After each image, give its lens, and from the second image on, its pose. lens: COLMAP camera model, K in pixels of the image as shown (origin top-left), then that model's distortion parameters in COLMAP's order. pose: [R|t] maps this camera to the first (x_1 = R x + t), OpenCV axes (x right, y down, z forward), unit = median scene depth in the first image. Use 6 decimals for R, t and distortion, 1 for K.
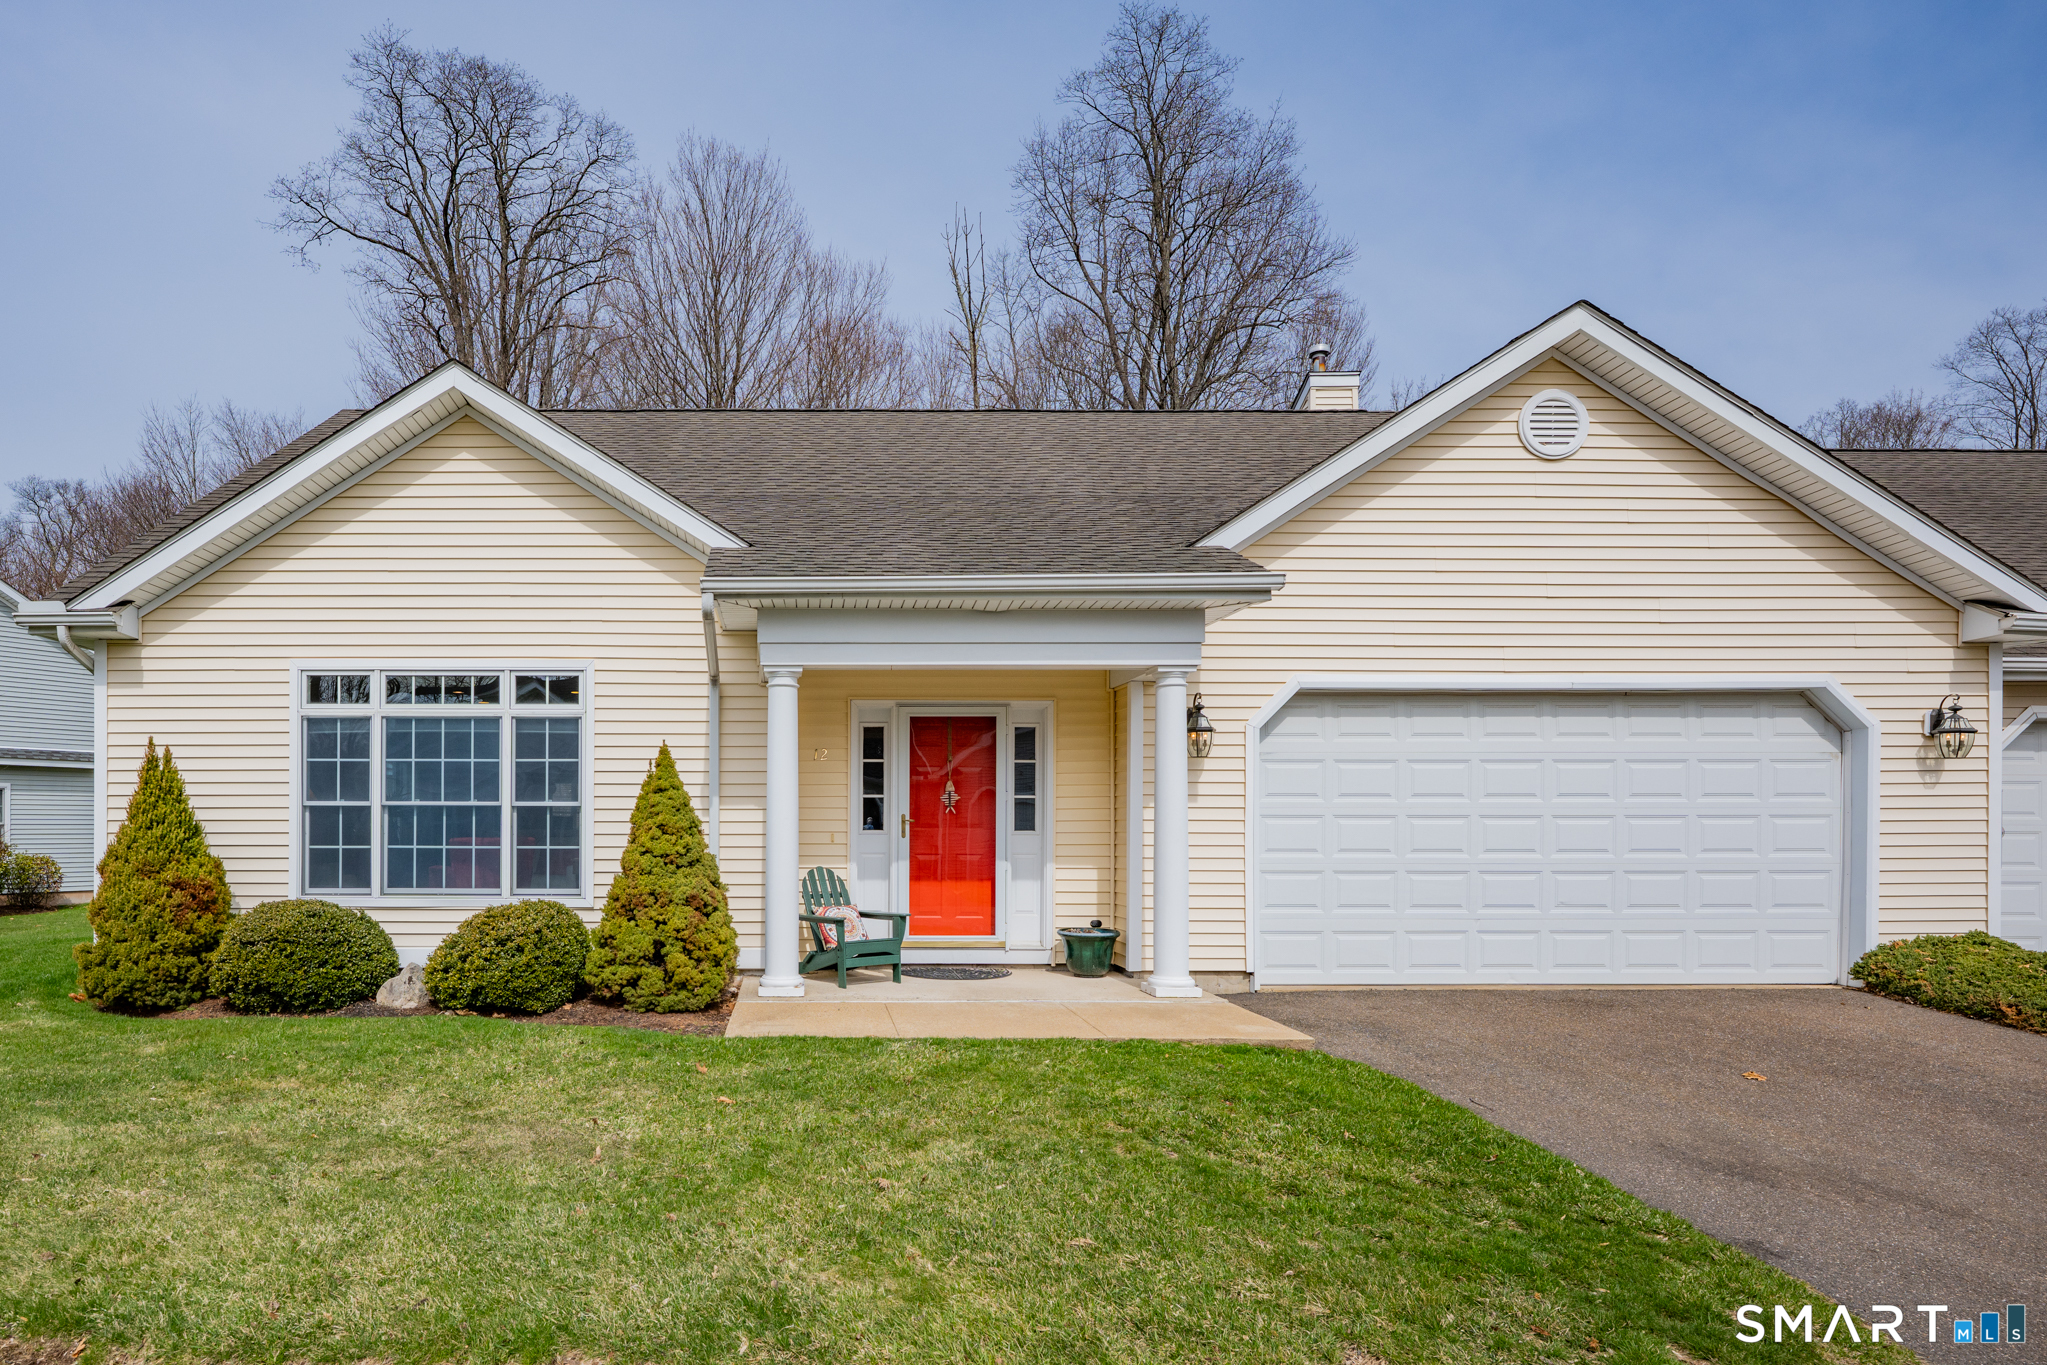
lens RADIAL K [[847.2, 0, 1026.8], [0, 847.2, 679.4], [0, 0, 1]] dist [0.001675, -0.000323]
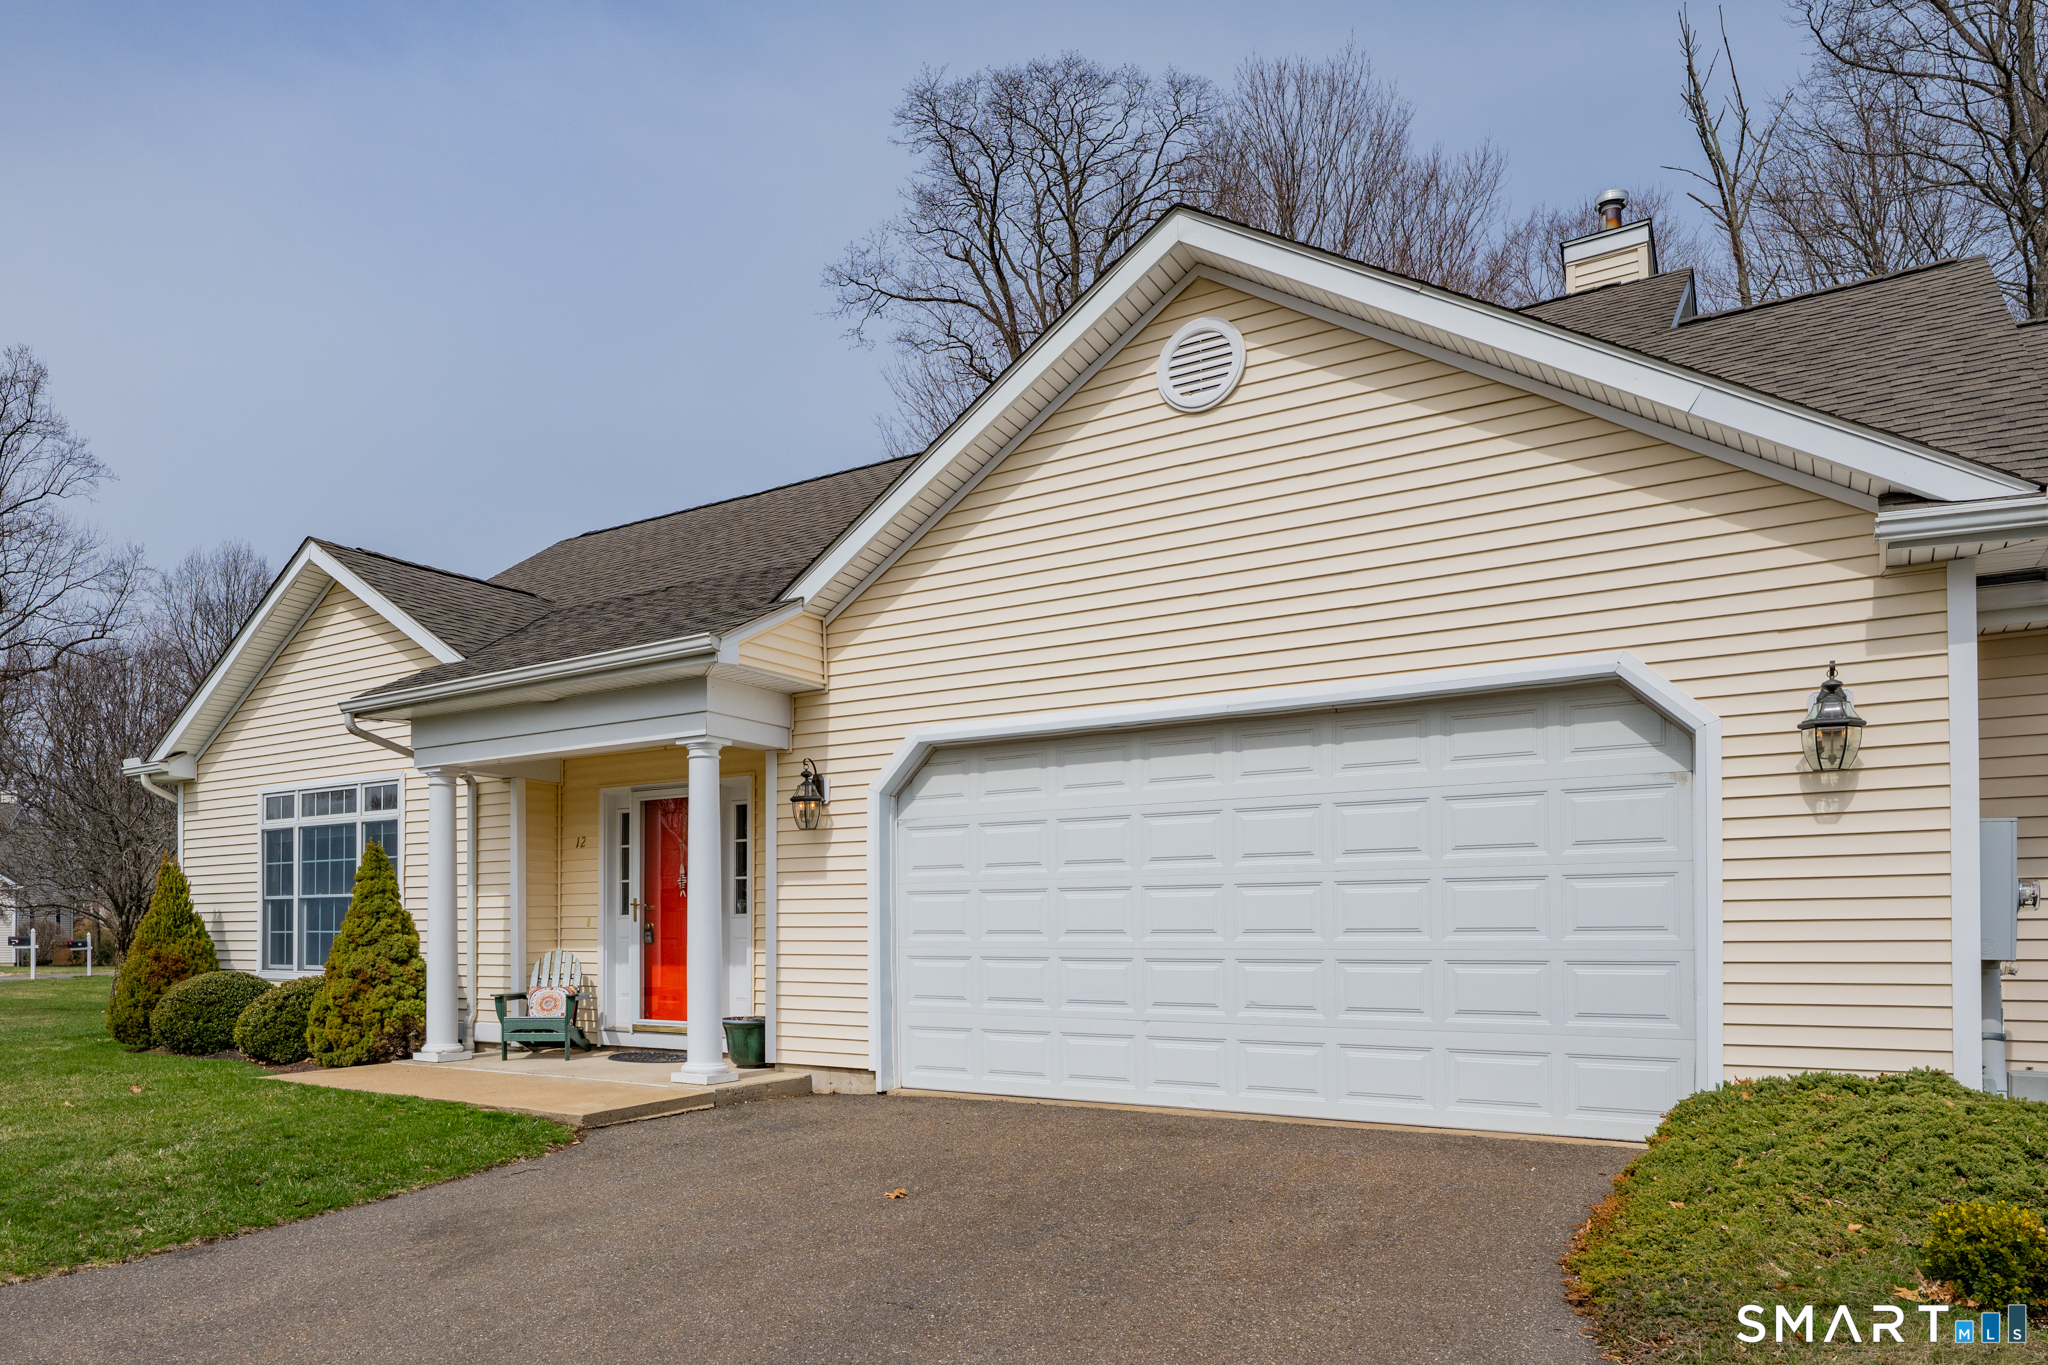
lens RADIAL K [[1074.0, 0, 1038.2], [0, 1074.0, 698.3], [0, 0, 1]] dist [-0.003028, 0.000394]
pose [[0.885332, -0.102428, -0.453536, 0.942728], [0.090295, 0.994739, -0.048394, 0.029595], [0.456107, 0.001893, 0.889923, 0.086341]]
